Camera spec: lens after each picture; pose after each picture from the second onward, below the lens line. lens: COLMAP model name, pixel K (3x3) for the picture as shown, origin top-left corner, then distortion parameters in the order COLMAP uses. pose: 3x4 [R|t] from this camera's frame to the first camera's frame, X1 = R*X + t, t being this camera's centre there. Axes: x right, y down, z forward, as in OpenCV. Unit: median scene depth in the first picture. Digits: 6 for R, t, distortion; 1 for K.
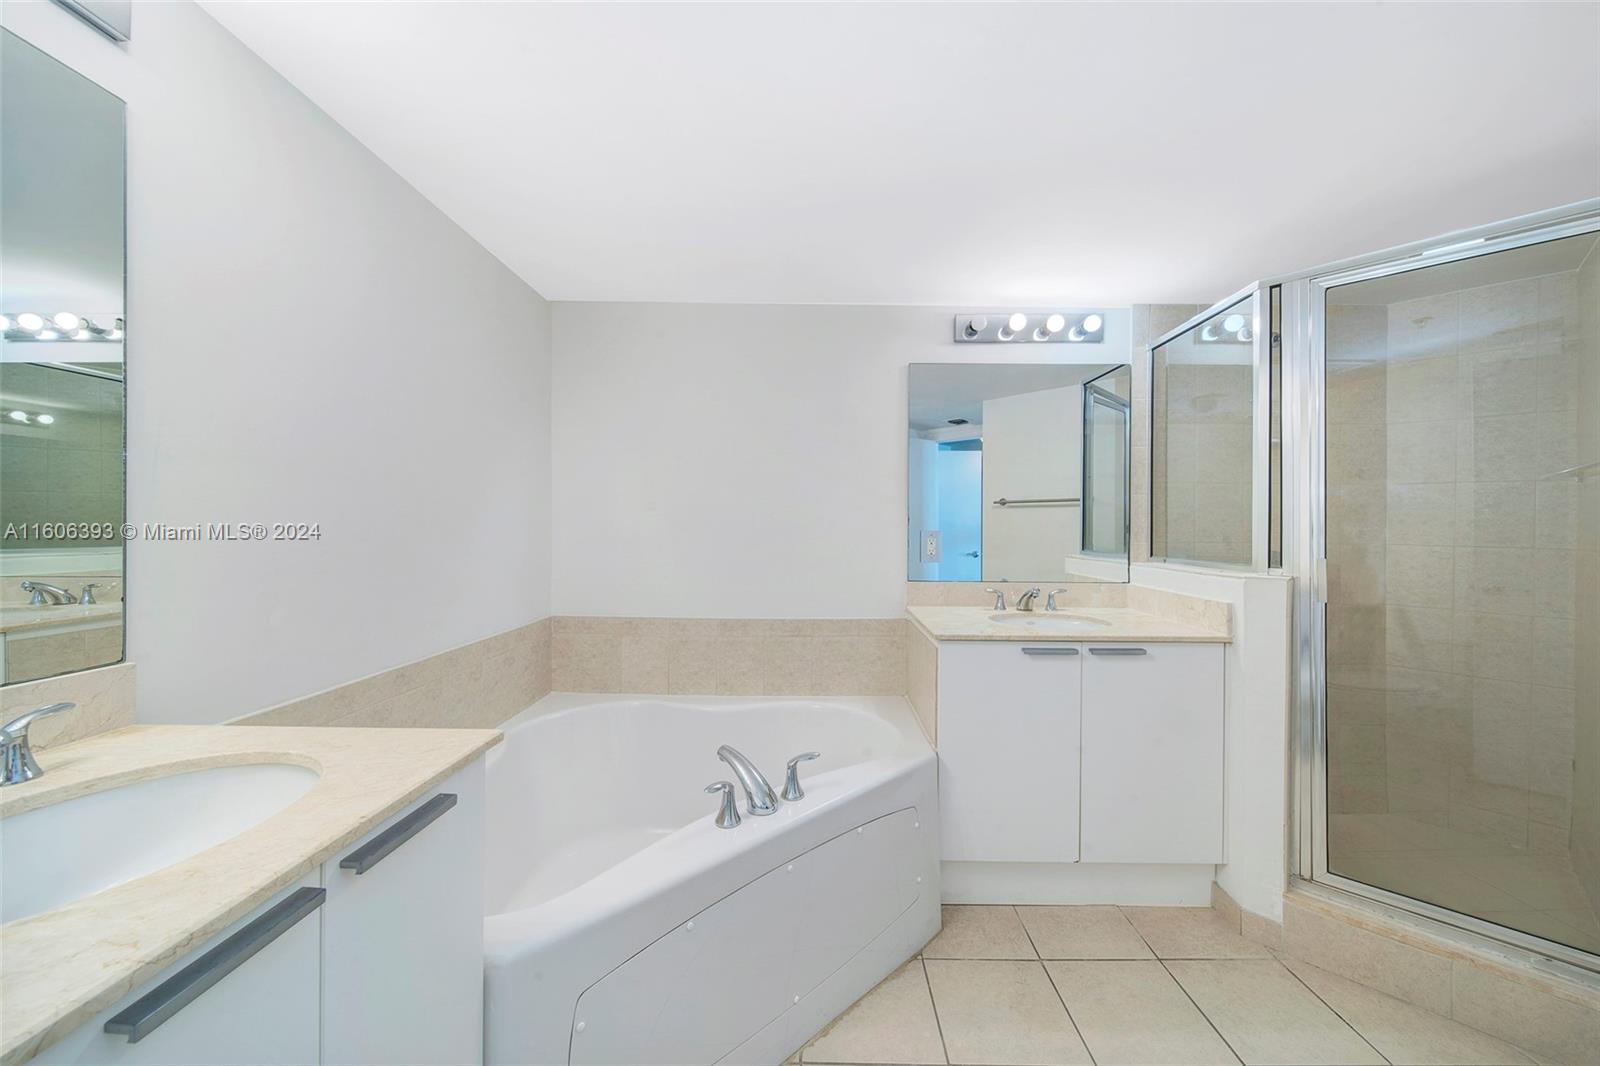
lens RADIAL K [[585.0, 0, 818.1], [0, 585.0, 526.7], [0, 0, 1]] dist [-0.011998, -0.000099]
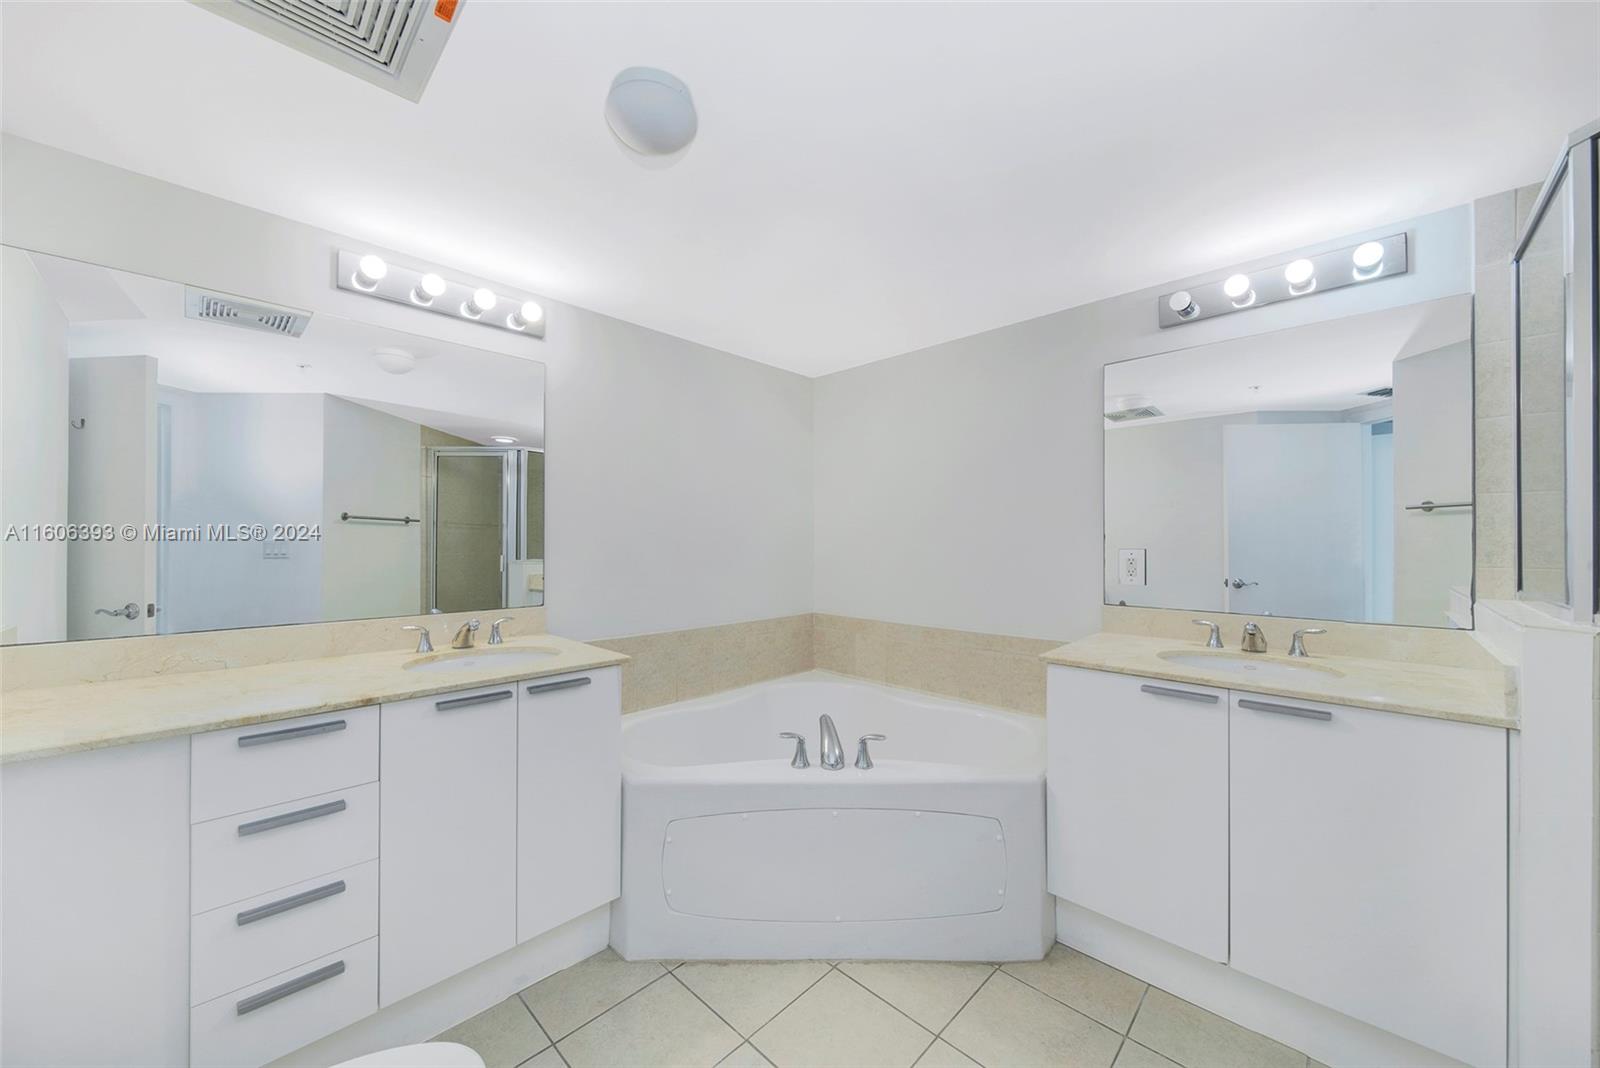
lens RADIAL K [[576.7, 0, 792.3], [0, 576.7, 541.1], [0, 0, 1]] dist [-0.000980, -0.000165]
pose [[0.713839, -0.009873, -0.700241, 0.584858], [0.005181, 0.999948, -0.008817, -0.000979], [0.700291, 0.002666, 0.713853, 0.020459]]
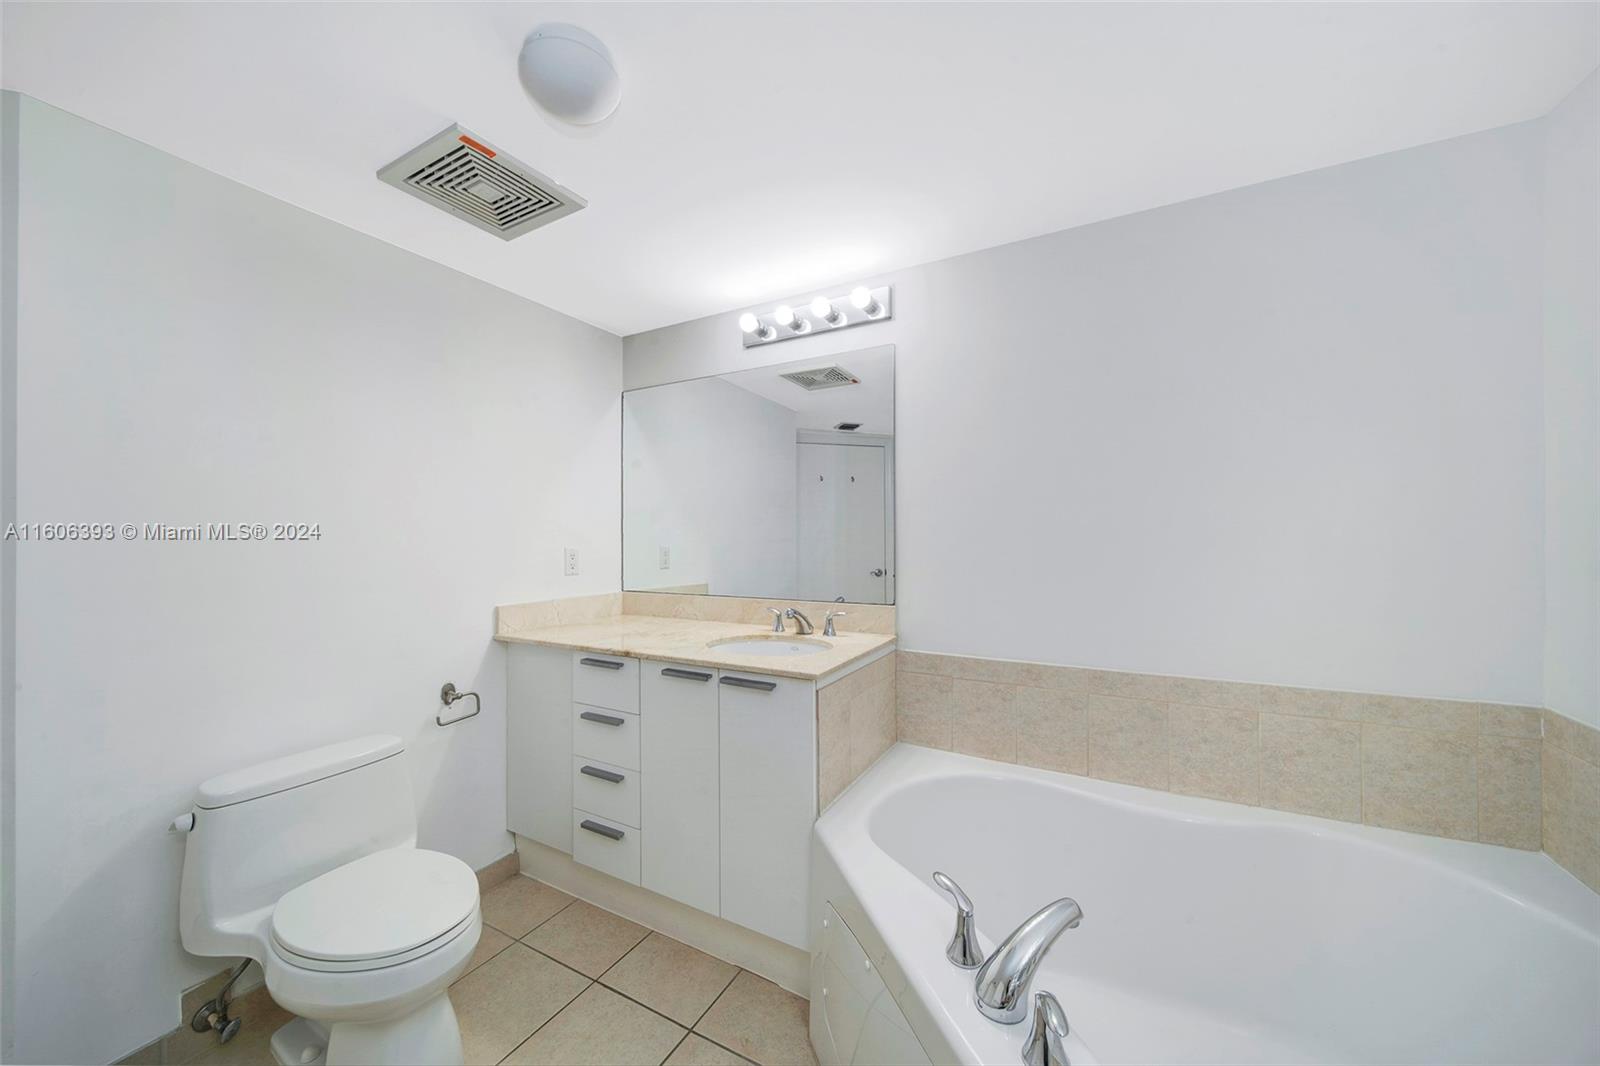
lens RADIAL K [[580.6, 0, 794.7], [0, 580.6, 526.4], [0, 0, 1]] dist [-0.001038, -0.000176]
pose [[-0.480060, -0.022422, -0.876949, 0.450032], [0.002618, 0.999632, -0.026992, -0.001643], [0.877232, -0.015254, -0.479825, 0.871967]]
